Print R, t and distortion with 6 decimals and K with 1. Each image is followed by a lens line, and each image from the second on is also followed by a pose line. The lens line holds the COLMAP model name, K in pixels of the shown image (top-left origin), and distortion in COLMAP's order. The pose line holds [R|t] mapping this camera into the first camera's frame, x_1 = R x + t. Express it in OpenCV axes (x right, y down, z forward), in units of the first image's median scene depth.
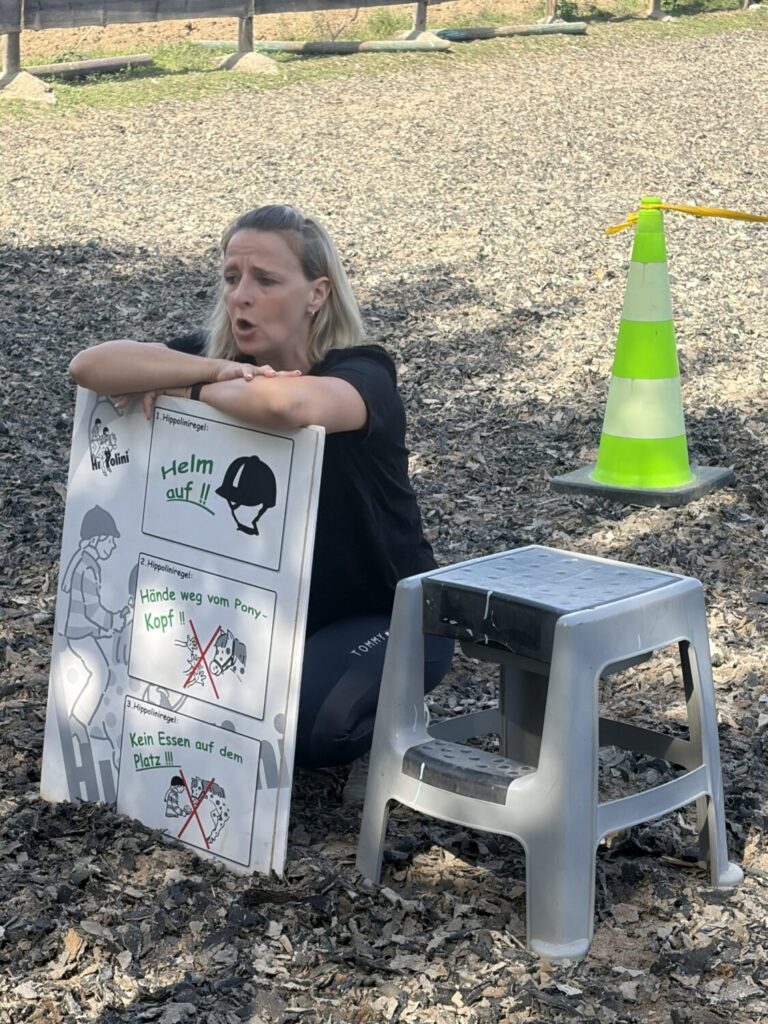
lens RADIAL K [[2404.9, 0, 384.1], [0, 2404.9, 511.9], [0, 0, 1]] dist [0.132163, 0.000000]
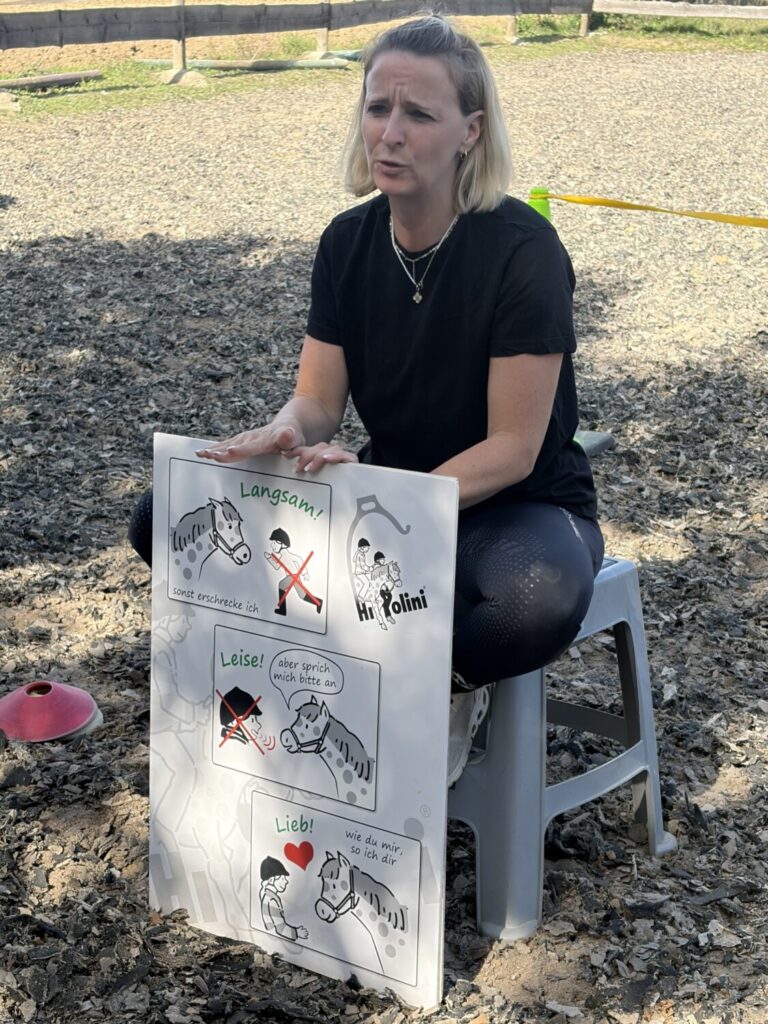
lens RADIAL K [[1788.7, 0, 381.7], [0, 1788.7, 512.5], [0, 0, 1]] dist [0.102800, 0.000000]
pose [[0.998888, -0.012928, 0.045341, 0.000042], [0.010712, 0.998752, 0.048779, -0.016497], [-0.045915, -0.048239, 0.997780, 0.126513]]
